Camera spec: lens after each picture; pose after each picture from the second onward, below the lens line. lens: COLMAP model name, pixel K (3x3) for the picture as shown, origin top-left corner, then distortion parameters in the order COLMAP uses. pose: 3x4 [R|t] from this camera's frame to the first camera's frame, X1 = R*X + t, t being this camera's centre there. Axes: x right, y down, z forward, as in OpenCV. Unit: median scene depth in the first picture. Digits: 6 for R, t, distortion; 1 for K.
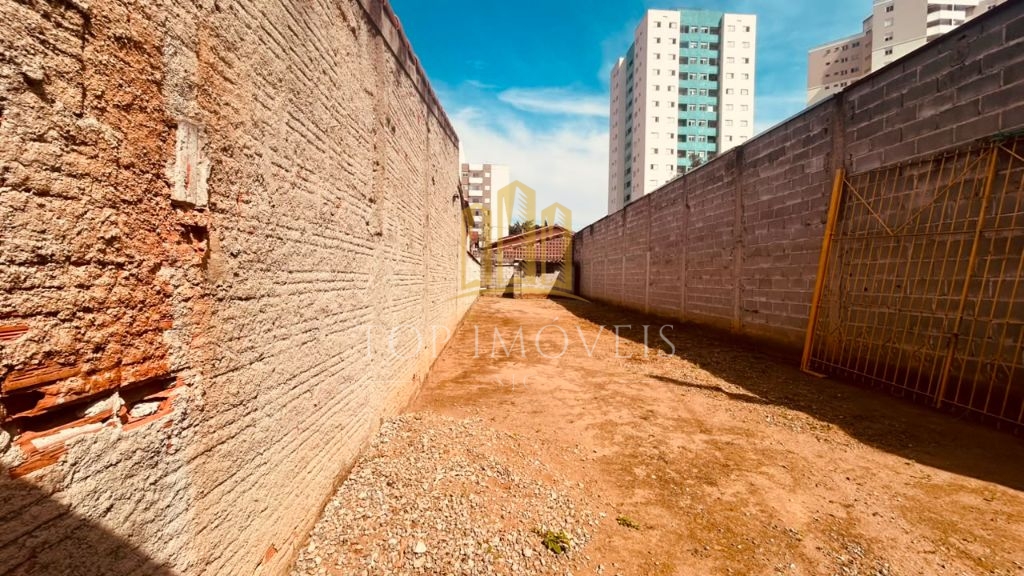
lens RADIAL K [[400.7, 0, 513.9], [0, 400.7, 287.5], [0, 0, 1]] dist [-0.000357, 0.000790]
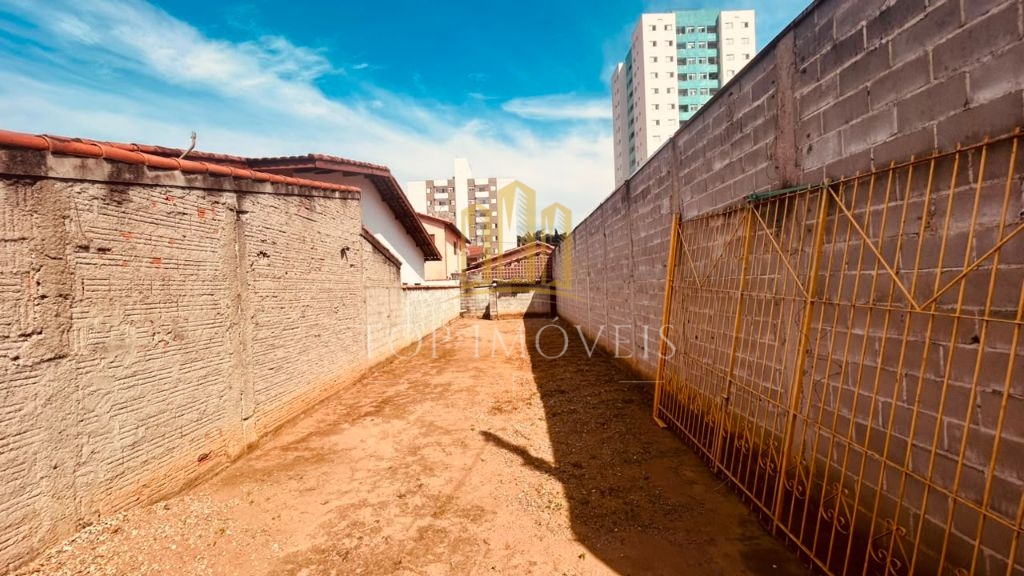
lens RADIAL K [[400.7, 0, 513.9], [0, 400.7, 287.5], [0, 0, 1]] dist [-0.000357, 0.000790]
pose [[0.997124, -0.051992, -0.055147, 0.750962], [0.050856, 0.998468, -0.021821, -0.182900], [0.056197, 0.018954, 0.998240, -0.018689]]
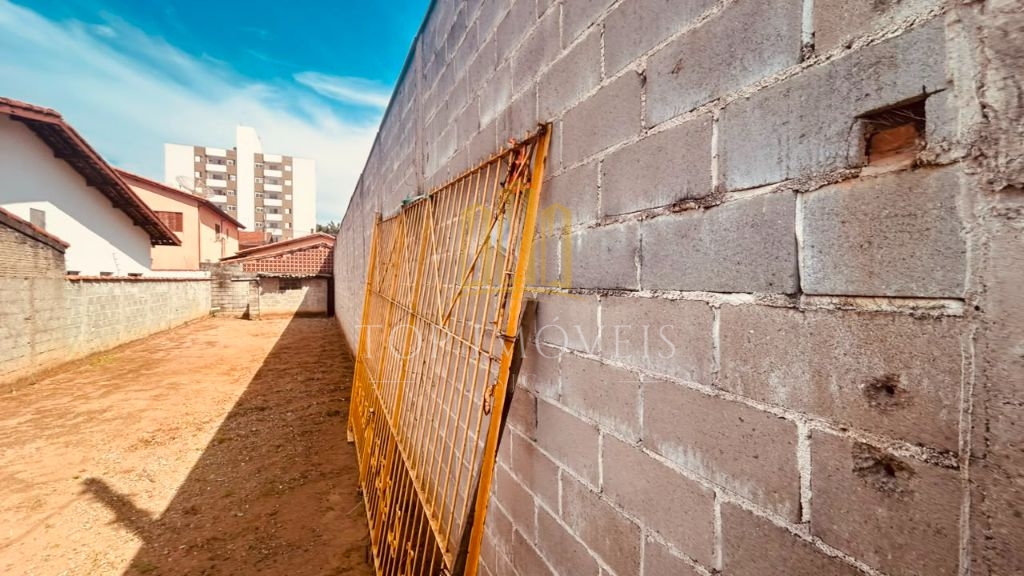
lens RADIAL K [[403.6, 0, 499.6], [0, 403.6, 288.4], [0, 0, 1]] dist [0.002323, 0.000175]
pose [[0.933608, -0.021204, 0.357668, 1.210595], [0.021998, 0.999756, 0.001849, -0.189084], [-0.357620, 0.006142, 0.933847, 0.025134]]
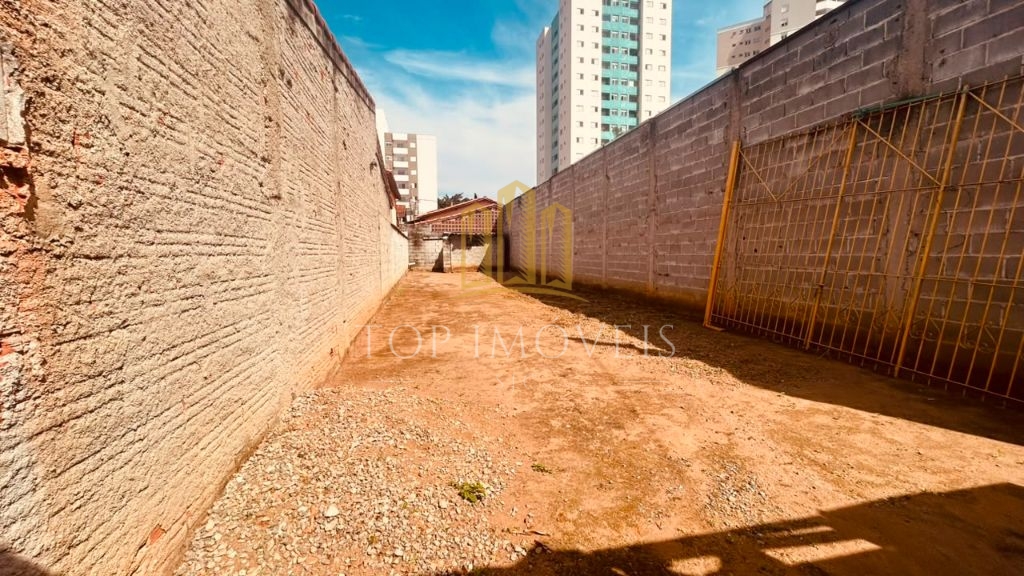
lens RADIAL K [[401.1, 0, 509.5], [0, 401.1, 285.5], [0, 0, 1]] dist [0.001467, 0.000707]
pose [[0.987311, -0.036796, 0.154474, 0.032815], [0.027608, 0.997743, 0.061206, 0.021712], [-0.156378, -0.056165, 0.986099, -0.007180]]
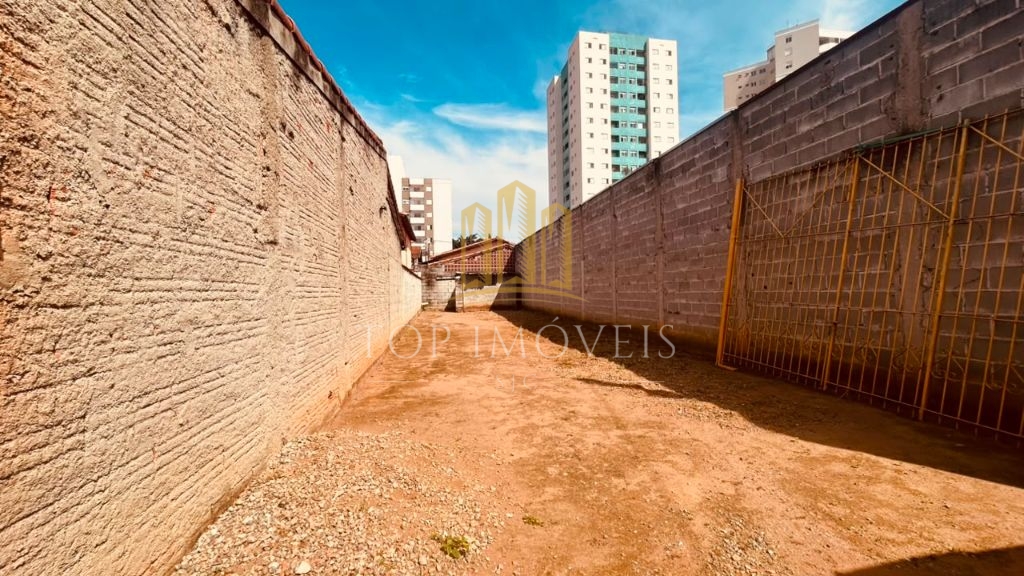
lens RADIAL K [[400.8, 0, 509.8], [0, 400.8, 292.2], [0, 0, 1]] dist [0.001941, 0.000045]
pose [[0.991933, -0.036235, 0.121476, 0.077334], [0.038937, 0.999043, -0.019945, 0.019067], [-0.120637, 0.024514, 0.992394, -0.005940]]
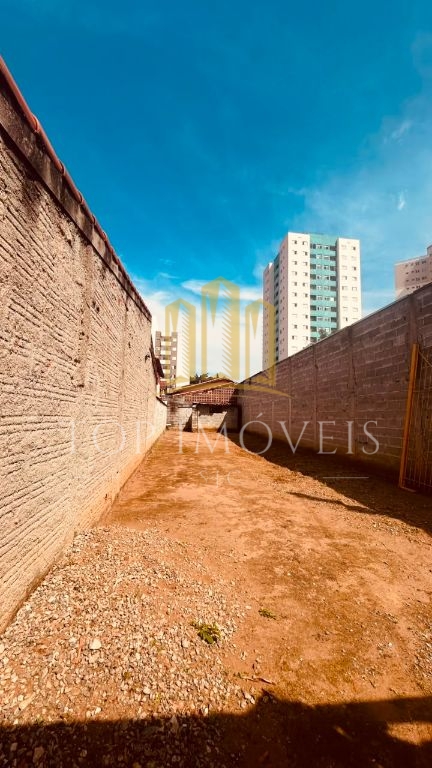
lens RADIAL K [[301.2, 0, 218.2], [0, 301.2, 387.6], [0, 0, 1]] dist [0.006486, 0.000694]
pose [[0.996691, 0.014325, 0.080013, 0.025426], [-0.004742, 0.992919, -0.118695, -0.008356], [-0.081147, 0.117923, 0.989702, -0.016069]]
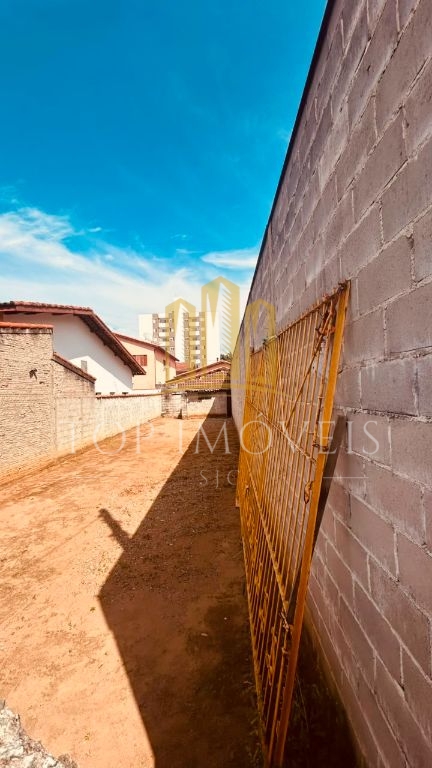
lens RADIAL K [[301.2, 0, 218.2], [0, 301.2, 387.6], [0, 0, 1]] dist [0.006486, 0.000694]
pose [[0.996151, -0.050129, -0.071910, 1.262034], [0.047340, 0.998078, -0.039985, -0.208435], [0.073776, 0.036427, 0.996609, -0.015446]]
